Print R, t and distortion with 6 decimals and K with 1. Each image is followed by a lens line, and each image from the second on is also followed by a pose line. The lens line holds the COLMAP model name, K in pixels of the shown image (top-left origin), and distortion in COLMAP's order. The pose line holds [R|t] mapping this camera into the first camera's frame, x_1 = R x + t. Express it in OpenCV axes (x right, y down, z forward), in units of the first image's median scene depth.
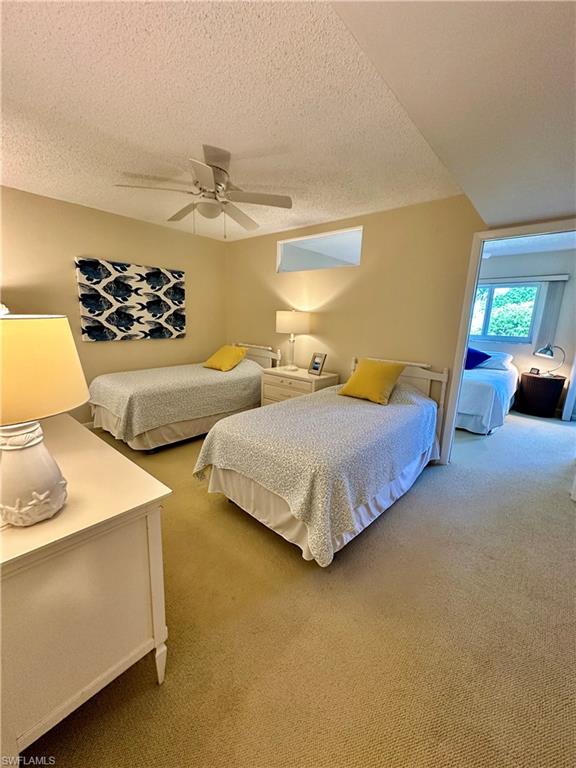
lens RADIAL K [[305.9, 0, 287.7], [0, 305.9, 383.7], [0, 0, 1]] dist [-0.000011, 0.000349]
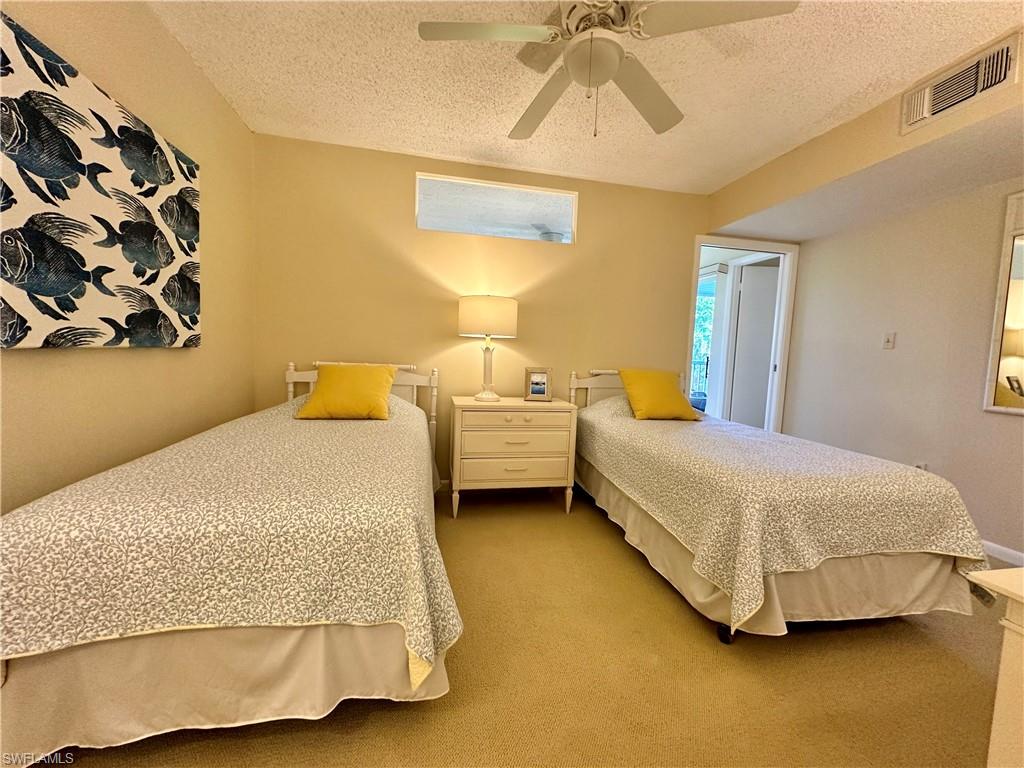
lens RADIAL K [[407.8, 0, 513.2], [0, 407.8, 384.5], [0, 0, 1]] dist [-0.000011, 0.000349]
pose [[0.603930, -0.071925, 0.793786, -0.566523], [0.147933, 0.988731, -0.022962, -0.049786], [-0.783189, 0.131294, 0.607764, 0.499857]]
